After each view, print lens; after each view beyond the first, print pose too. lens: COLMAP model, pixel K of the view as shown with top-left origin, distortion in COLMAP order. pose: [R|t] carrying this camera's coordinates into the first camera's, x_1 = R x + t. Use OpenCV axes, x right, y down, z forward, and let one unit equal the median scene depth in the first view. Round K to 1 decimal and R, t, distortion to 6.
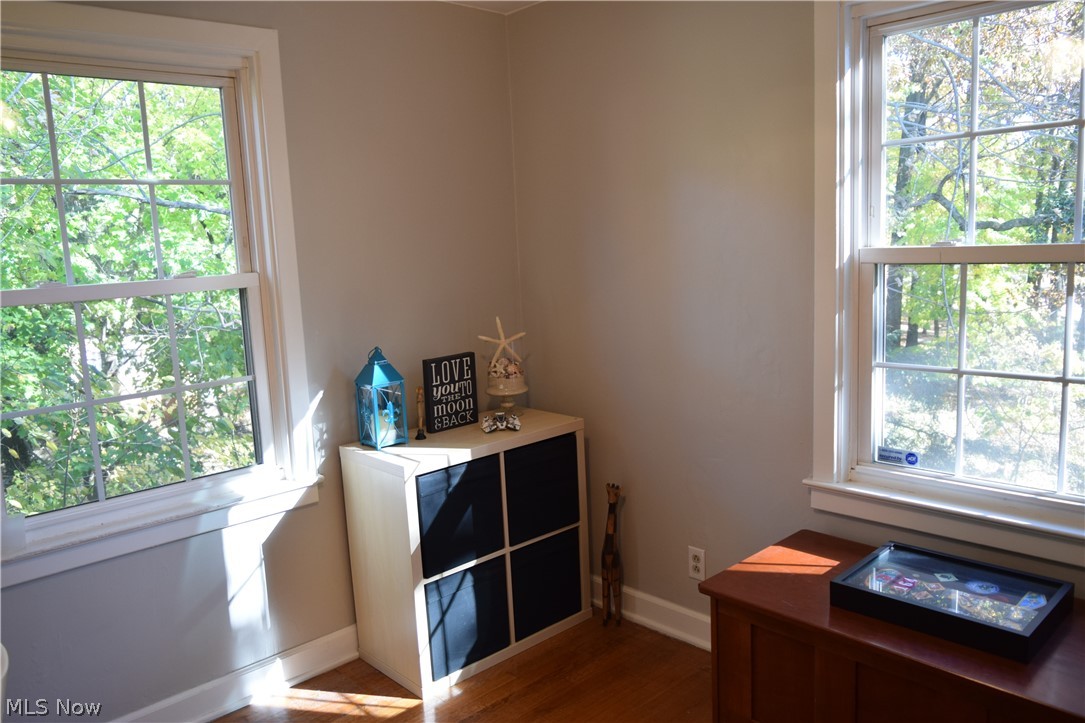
lens RADIAL K [[846.4, 0, 542.5], [0, 846.4, 361.5], [0, 0, 1]] dist [-0.006860, -0.002091]
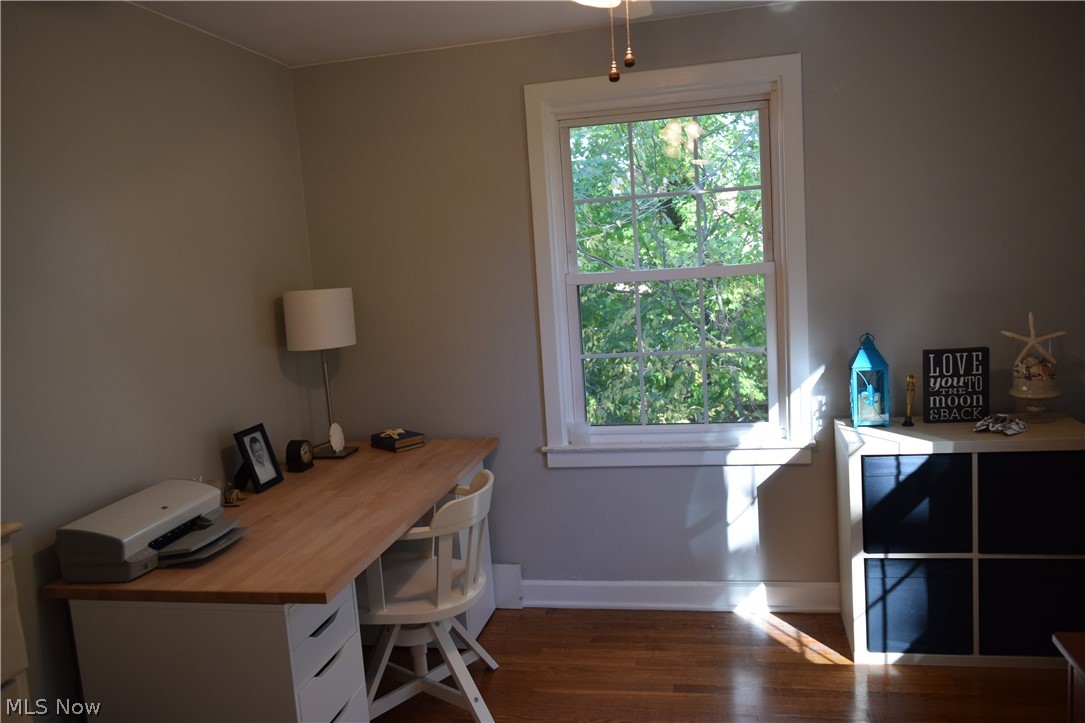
lens RADIAL K [[846.4, 0, 542.5], [0, 846.4, 361.5], [0, 0, 1]] dist [-0.006860, -0.002091]
pose [[0.575008, 0.111643, -0.810495, 0.434205], [-0.085371, 0.993425, 0.076275, -0.027049], [0.813681, 0.025334, 0.580759, 0.042279]]
